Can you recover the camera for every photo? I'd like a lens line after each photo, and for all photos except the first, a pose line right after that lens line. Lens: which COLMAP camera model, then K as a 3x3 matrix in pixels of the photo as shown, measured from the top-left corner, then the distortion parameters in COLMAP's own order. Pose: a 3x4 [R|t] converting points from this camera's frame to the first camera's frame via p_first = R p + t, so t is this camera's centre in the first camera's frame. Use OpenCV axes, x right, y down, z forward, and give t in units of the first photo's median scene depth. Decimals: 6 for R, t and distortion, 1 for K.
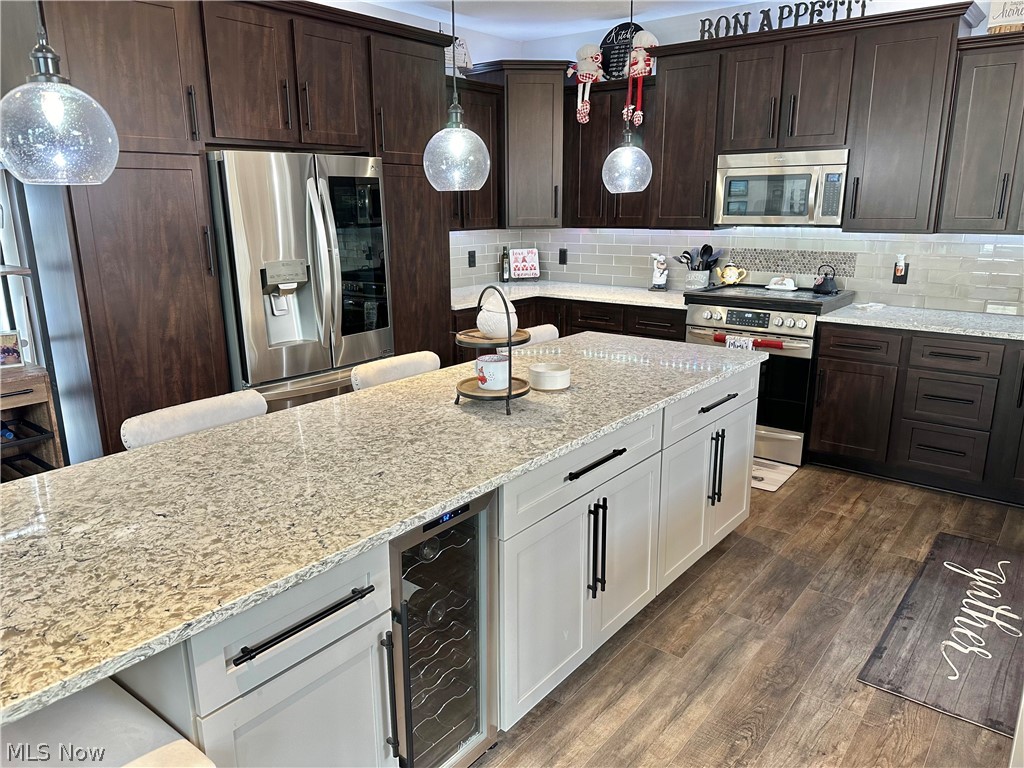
lens RADIAL K [[725.3, 0, 521.9], [0, 725.3, 388.9], [0, 0, 1]] dist [0.035248, -0.033942]
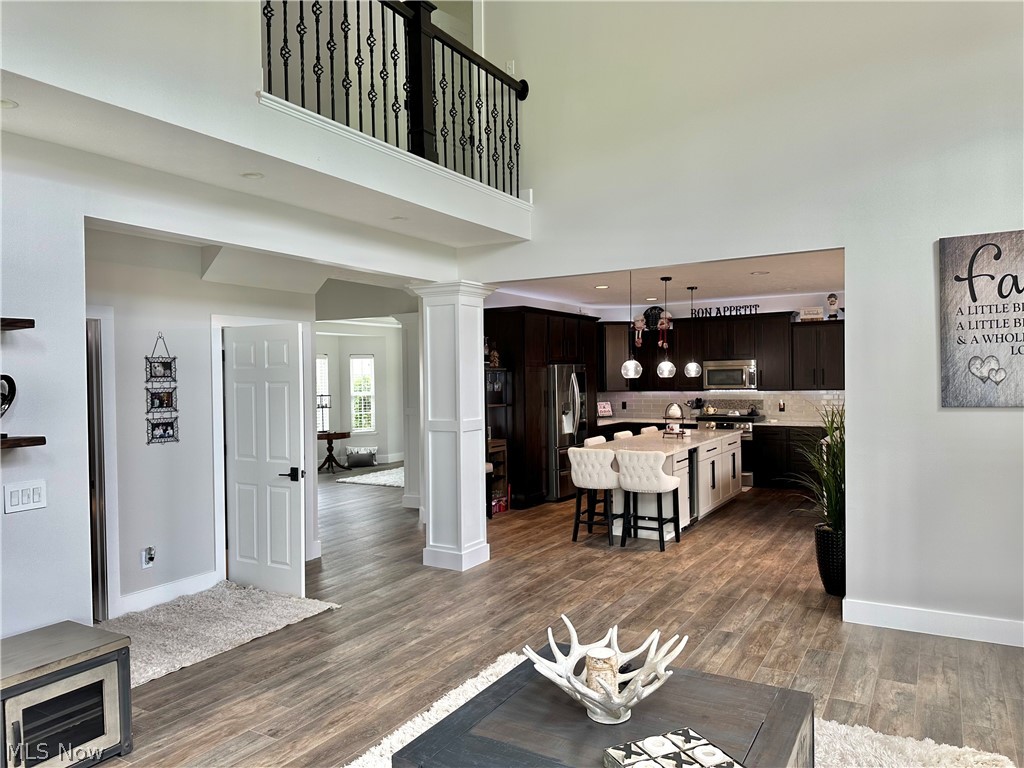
lens RADIAL K [[701.1, 0, 504.3], [0, 701.1, 383.8], [0, 0, 1]] dist [0.068898, -0.000212]
pose [[0.993384, -0.009887, 0.114416, -0.702759], [0.037578, 0.969427, -0.242487, 0.317470], [-0.108520, 0.245183, 0.963384, -1.252883]]
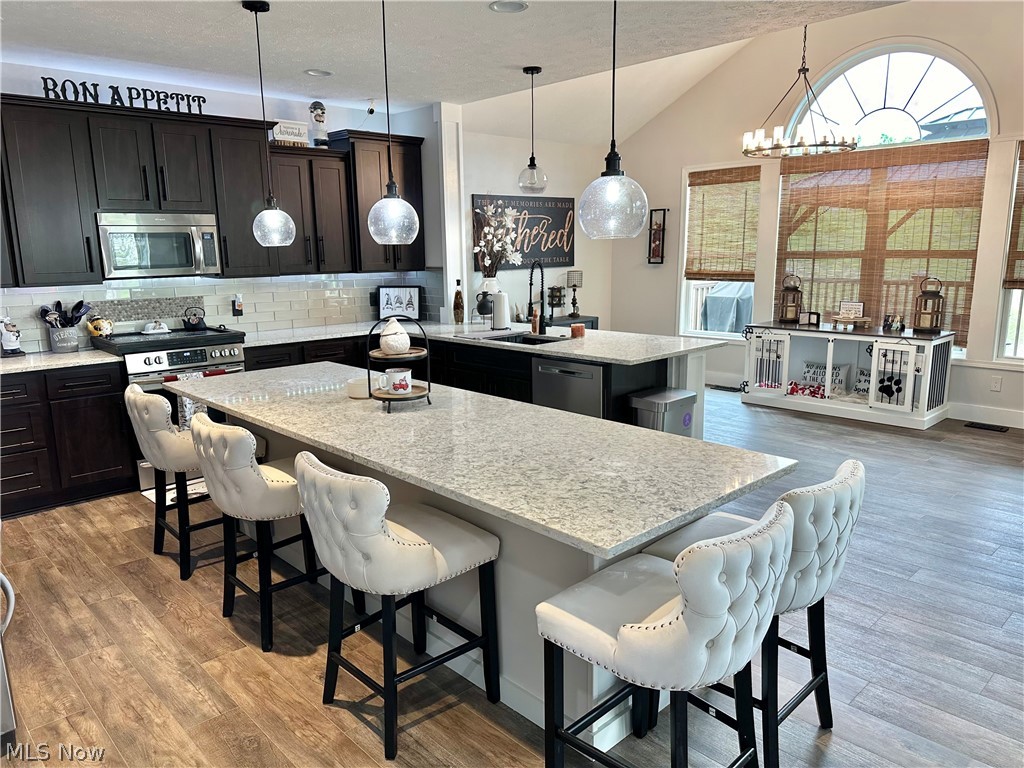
lens RADIAL K [[725.3, 0, 509.7], [0, 725.3, 384.9], [0, 0, 1]] dist [0.035248, -0.033942]
pose [[0.143148, -0.186488, 0.971973, -0.739758], [0.265525, 0.953319, 0.143803, -0.087032], [-0.953418, 0.237498, 0.185983, 0.328471]]
